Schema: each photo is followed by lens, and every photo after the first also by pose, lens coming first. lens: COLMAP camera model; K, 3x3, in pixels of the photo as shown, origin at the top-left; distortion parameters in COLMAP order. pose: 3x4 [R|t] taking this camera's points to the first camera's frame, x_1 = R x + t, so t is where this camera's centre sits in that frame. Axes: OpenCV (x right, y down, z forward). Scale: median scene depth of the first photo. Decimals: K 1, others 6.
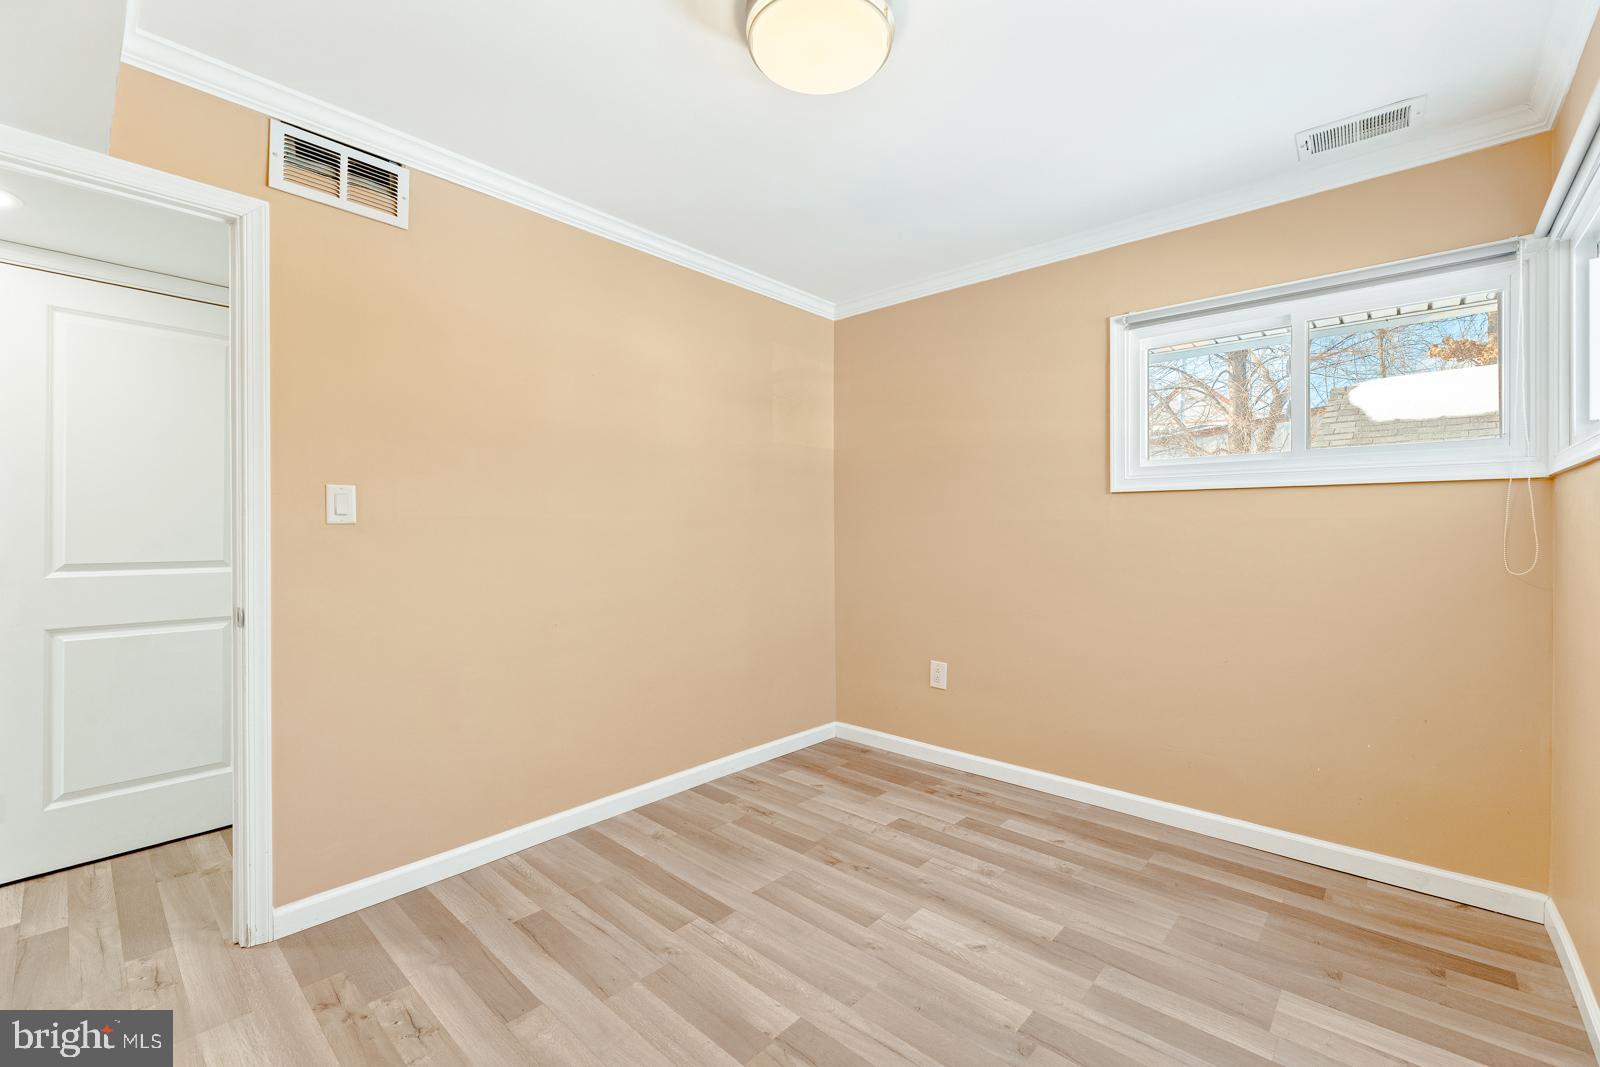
lens RADIAL K [[659.1, 0, 814.4], [0, 659.1, 542.7], [0, 0, 1]] dist [-0.002138, -0.000193]
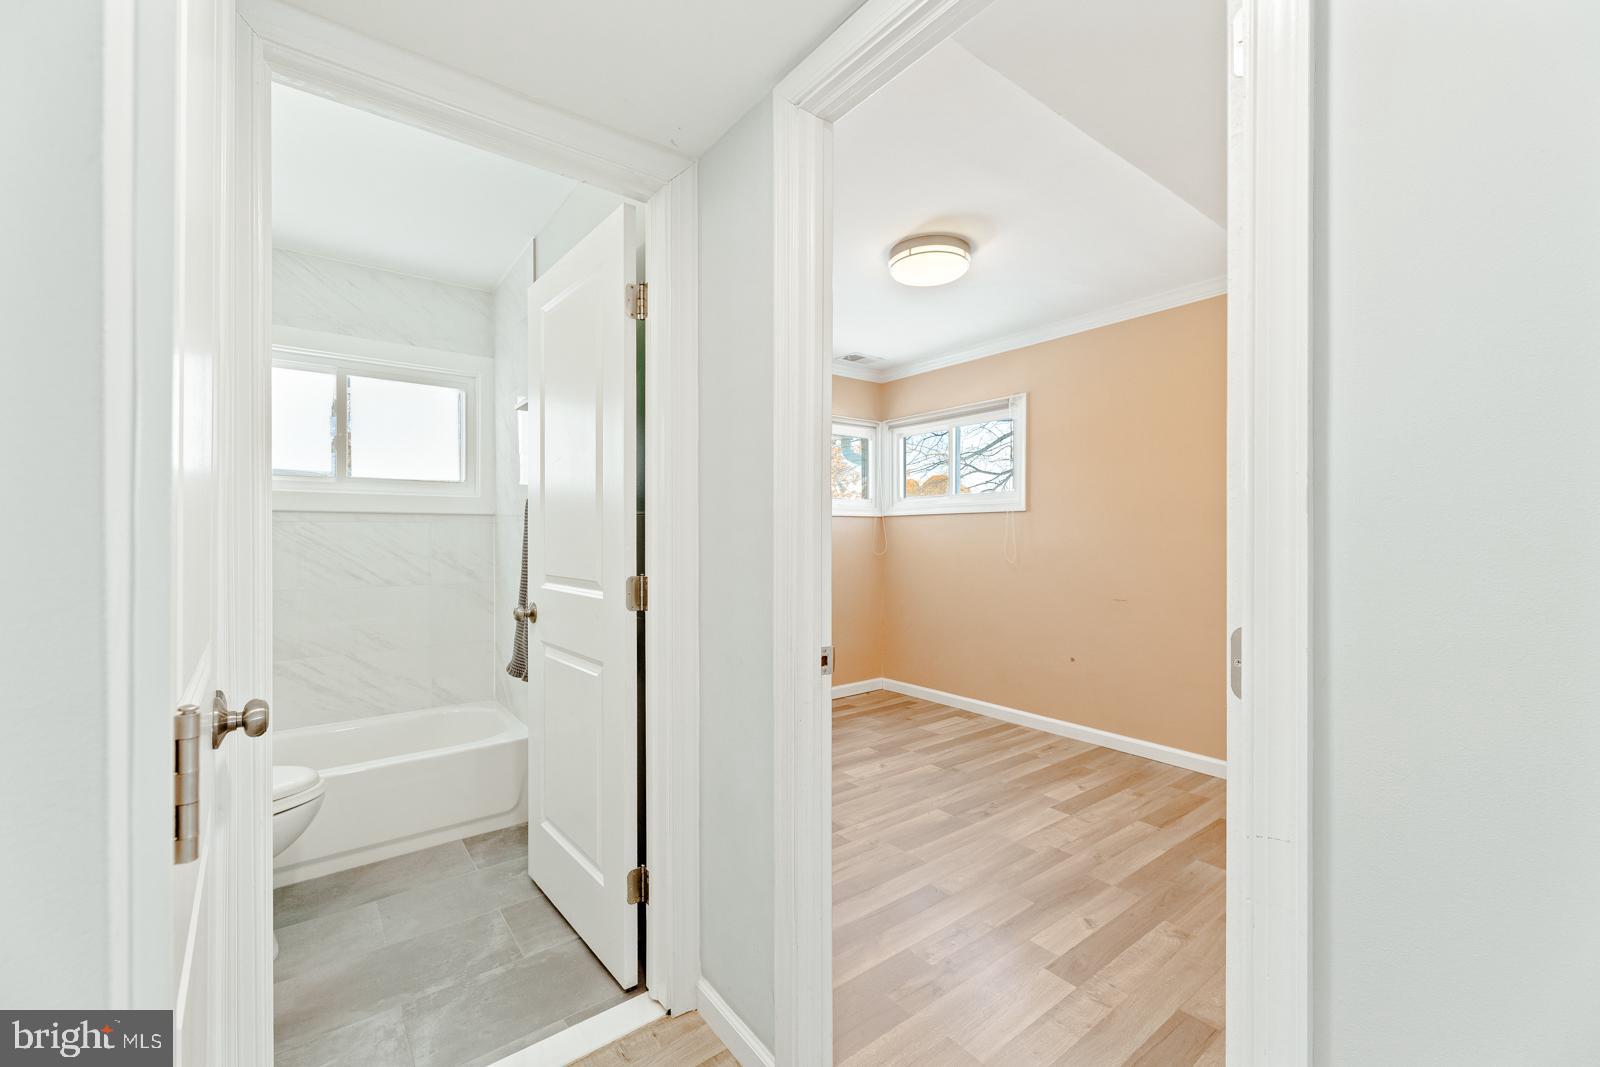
lens RADIAL K [[646.9, 0, 799.9], [0, 646.9, 543.8], [0, 0, 1]] dist [-0.003617, -0.000090]
pose [[0.197806, -0.014286, 0.980137, -1.267307], [0.024434, 0.999655, 0.009640, -0.020645], [-0.979937, 0.022041, 0.198087, 0.699823]]
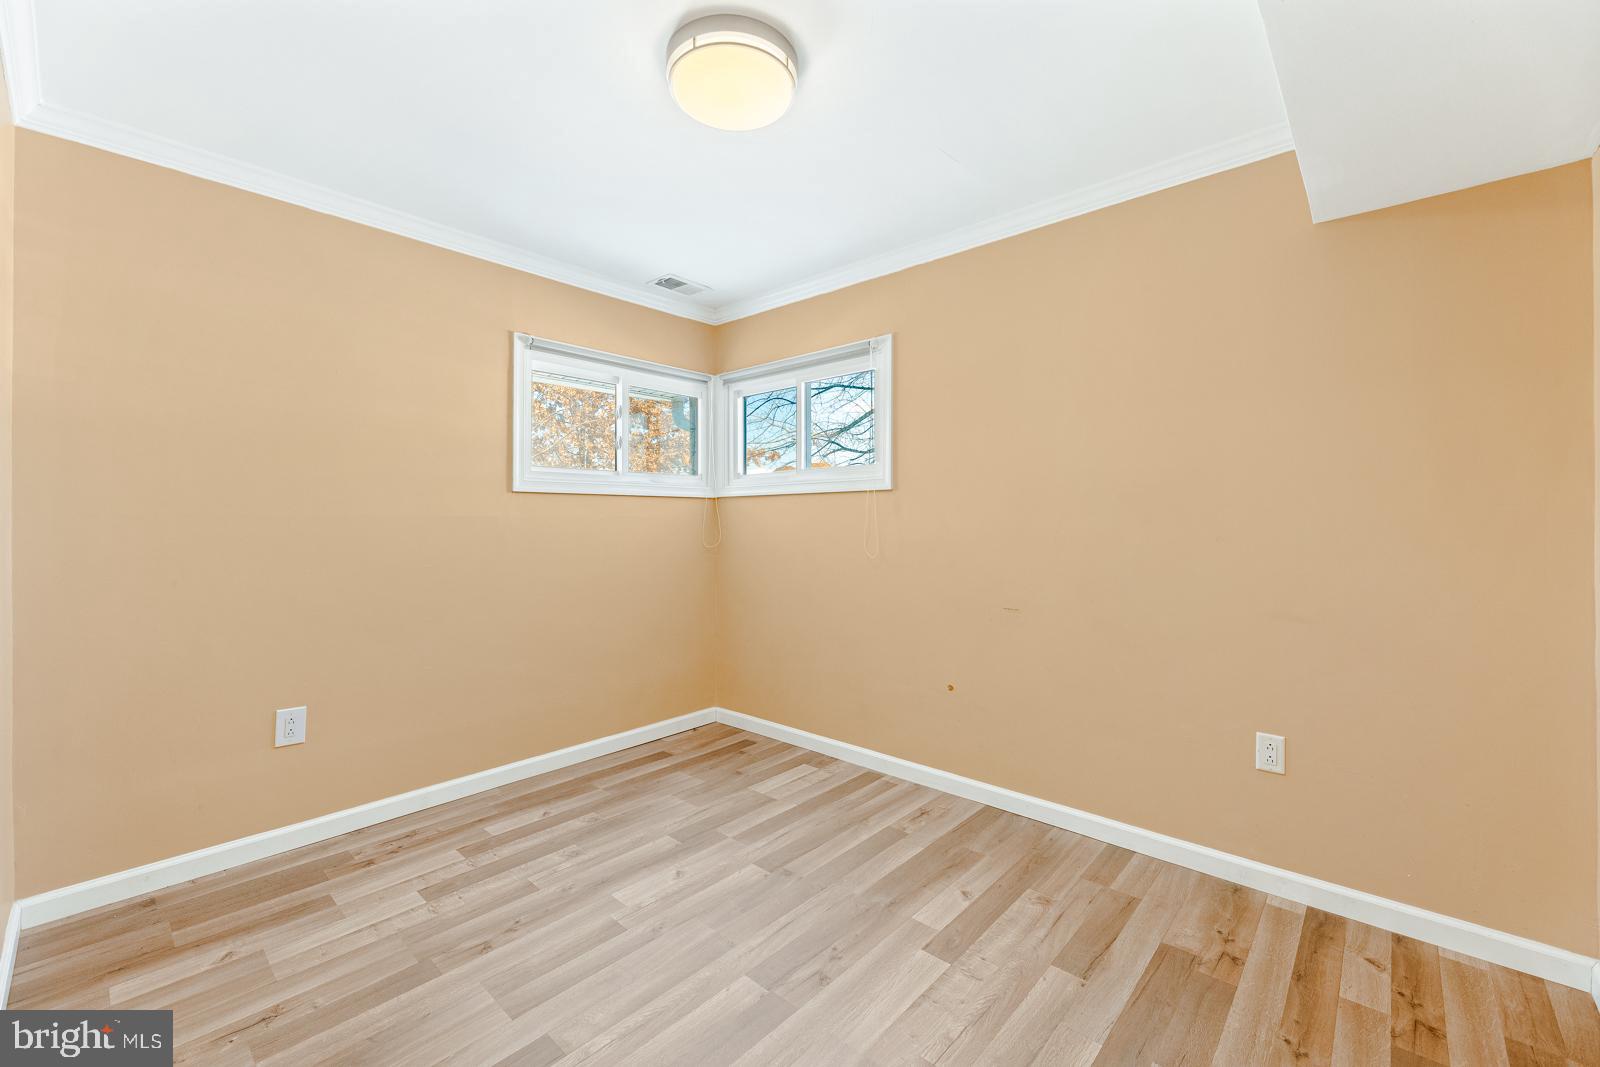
lens RADIAL K [[656.5, 0, 802.8], [0, 656.5, 525.2], [0, 0, 1]] dist [0.002456, 0.000199]
pose [[0.013072, -0.005372, 0.999900, -0.767877], [0.023169, 0.999719, 0.005068, -0.016770], [-0.999646, 0.023100, 0.013193, 0.608877]]
